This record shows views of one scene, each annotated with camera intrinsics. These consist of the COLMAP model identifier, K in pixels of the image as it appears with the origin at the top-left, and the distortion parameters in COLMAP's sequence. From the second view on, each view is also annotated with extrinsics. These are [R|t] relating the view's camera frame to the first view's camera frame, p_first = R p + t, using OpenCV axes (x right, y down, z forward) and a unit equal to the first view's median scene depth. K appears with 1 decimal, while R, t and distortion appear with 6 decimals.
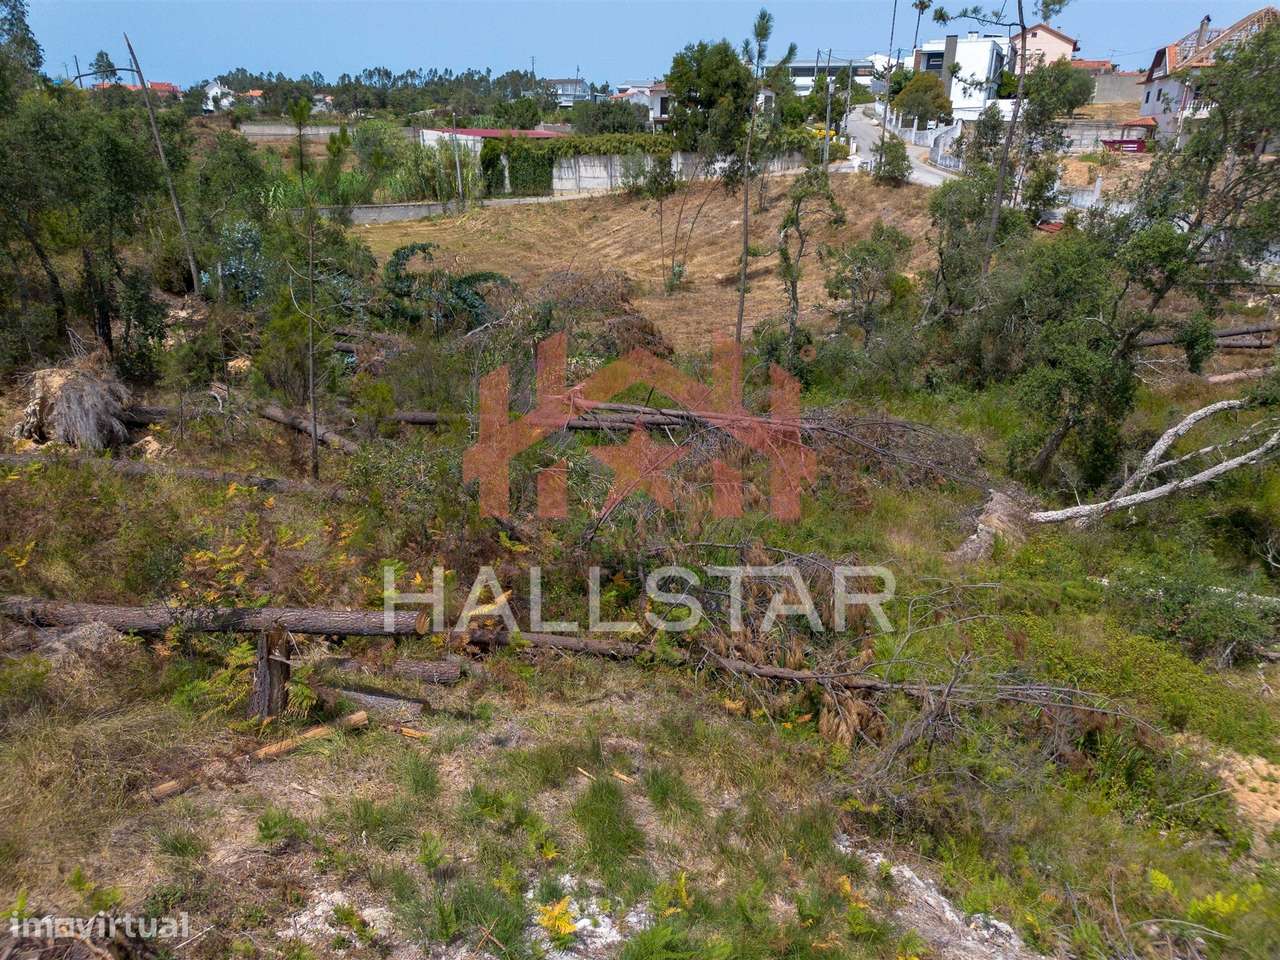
lens RADIAL K [[925.3, 0, 640.0], [0, 925.3, 480.0], [0, 0, 1]] dist [0.066840, -0.048128]
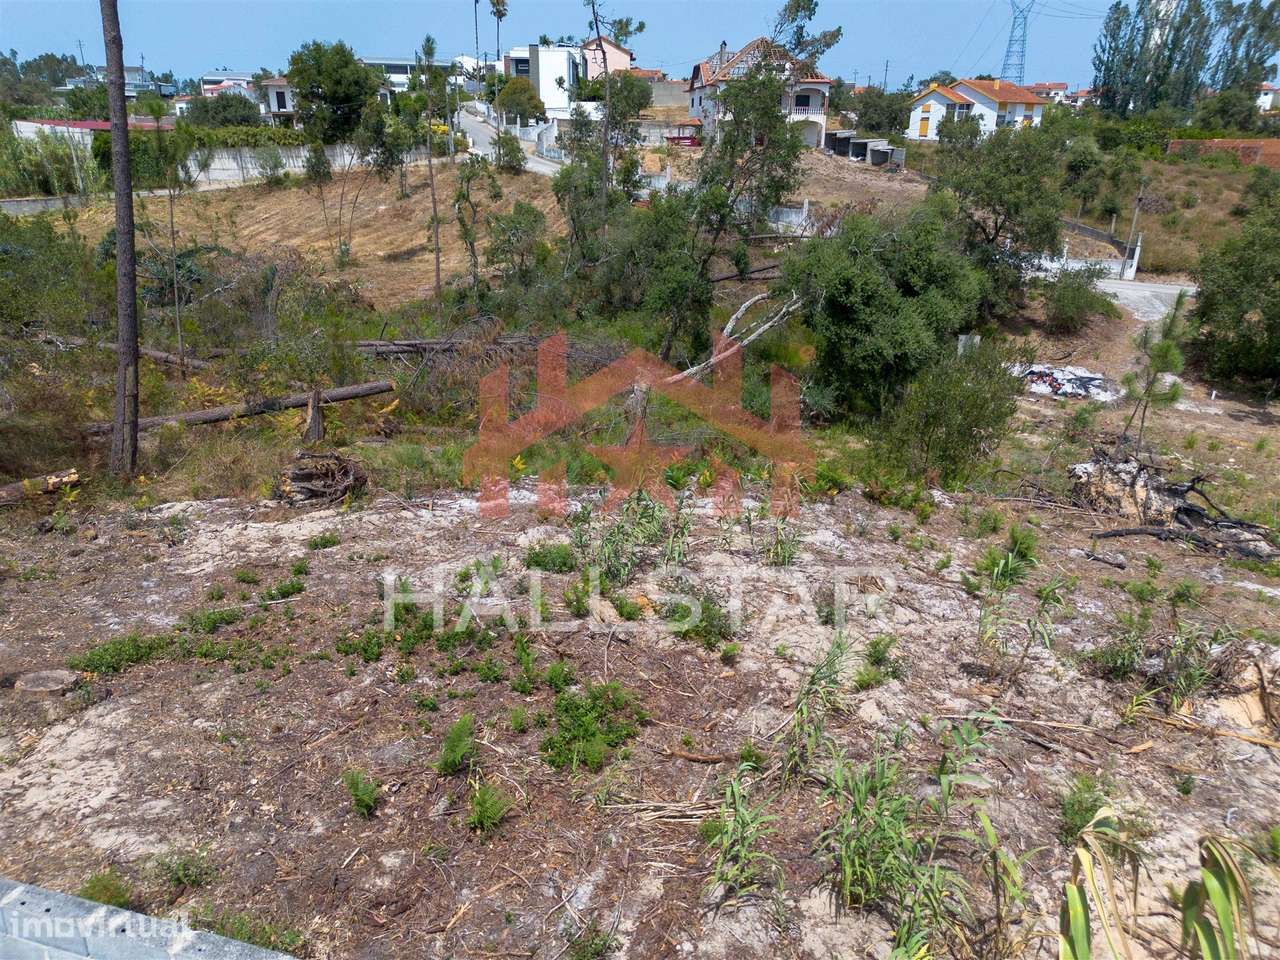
lens RADIAL K [[925.3, 0, 640.0], [0, 925.3, 480.0], [0, 0, 1]] dist [0.066840, -0.048128]
pose [[0.917134, -0.141489, 0.372621, -0.071662], [0.140046, 0.989657, 0.031088, 0.050905], [-0.373166, 0.023672, 0.927463, -0.135834]]
